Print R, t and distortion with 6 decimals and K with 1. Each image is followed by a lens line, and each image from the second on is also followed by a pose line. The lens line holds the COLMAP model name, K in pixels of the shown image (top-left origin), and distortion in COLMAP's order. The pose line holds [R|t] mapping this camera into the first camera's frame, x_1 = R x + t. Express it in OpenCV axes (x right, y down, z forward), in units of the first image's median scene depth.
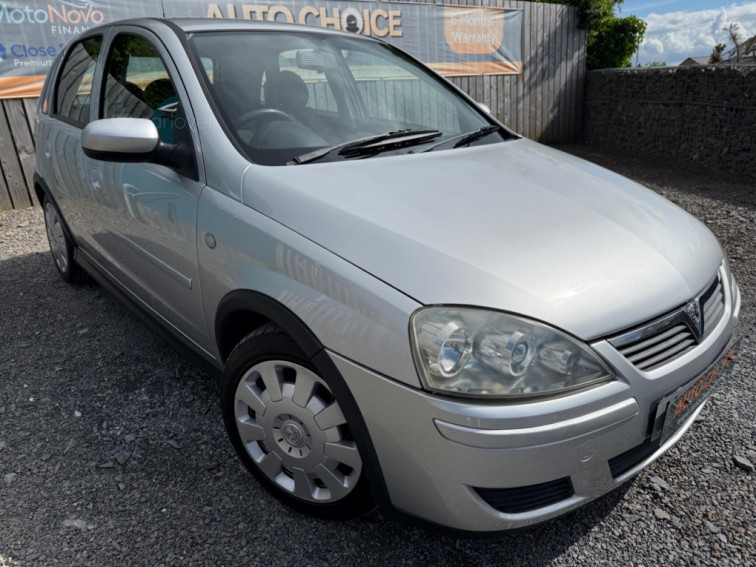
lens RADIAL K [[541.6, 0, 380.6], [0, 541.6, 284.7], [0, 0, 1]] dist [0.003586, -0.006720]
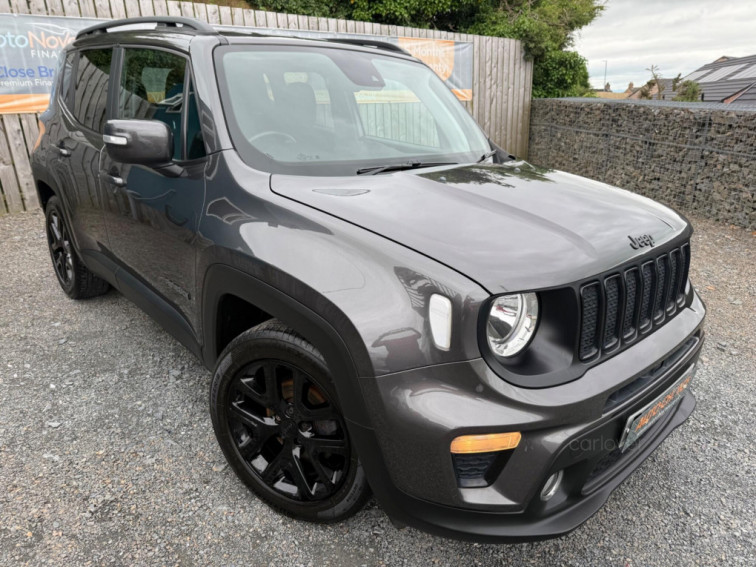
lens RADIAL K [[541.6, 0, 380.6], [0, 541.6, 284.7], [0, 0, 1]] dist [0.003586, -0.006720]
pose [[0.998567, 0.020934, 0.049254, 0.039576], [-0.020277, 0.999699, -0.013801, 0.000010], [-0.049529, 0.012783, 0.998691, -0.088205]]
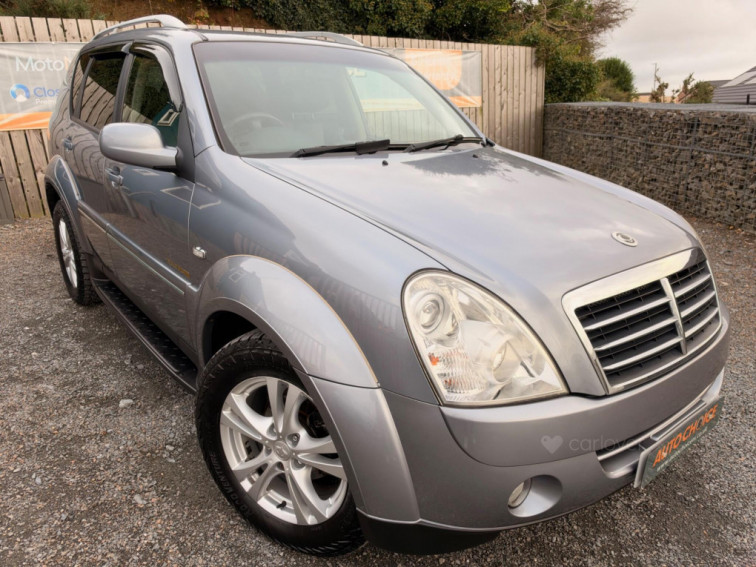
lens RADIAL K [[555.1, 0, 376.9], [0, 555.1, 283.0], [0, 0, 1]] dist [-0.008795, 0.001161]
pose [[0.999031, 0.025640, -0.035773, 0.116208], [-0.026945, 0.998972, -0.036461, 0.025185], [0.034801, 0.037390, 0.998695, -0.161761]]
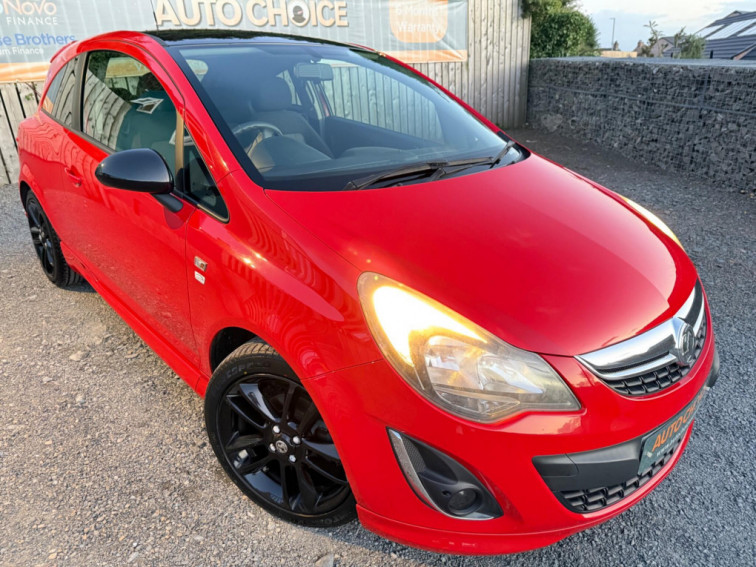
lens RADIAL K [[542.4, 0, 379.3], [0, 542.4, 285.6], [0, 0, 1]] dist [-0.000145, -0.004488]
pose [[0.999262, 0.004434, 0.038148, 0.062619], [-0.006193, 0.998917, 0.046108, -0.000194], [-0.037902, -0.046310, 0.998208, -0.083940]]
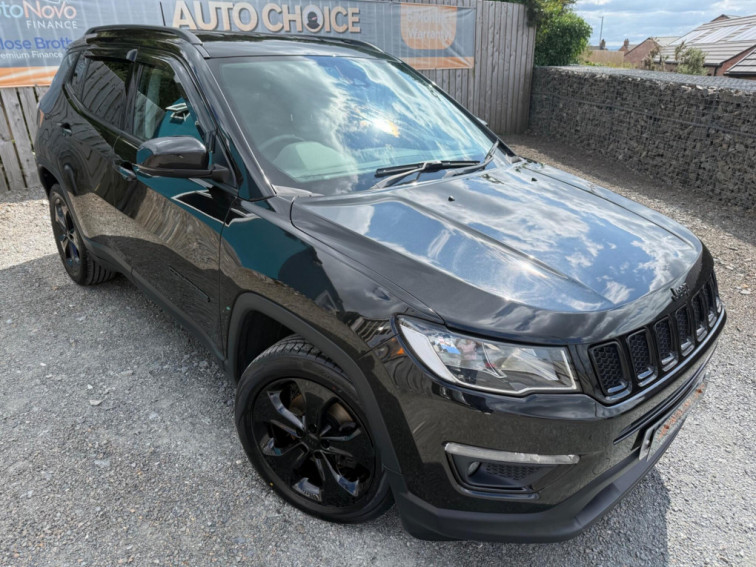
lens RADIAL K [[542.5, 0, 377.7], [0, 542.5, 284.2], [0, 0, 1]] dist [0.000711, -0.003735]
pose [[0.997534, 0.020357, 0.067173, 0.012649], [-0.024314, 0.997984, 0.058627, -0.027600], [-0.065844, -0.060115, 0.996017, -0.092345]]
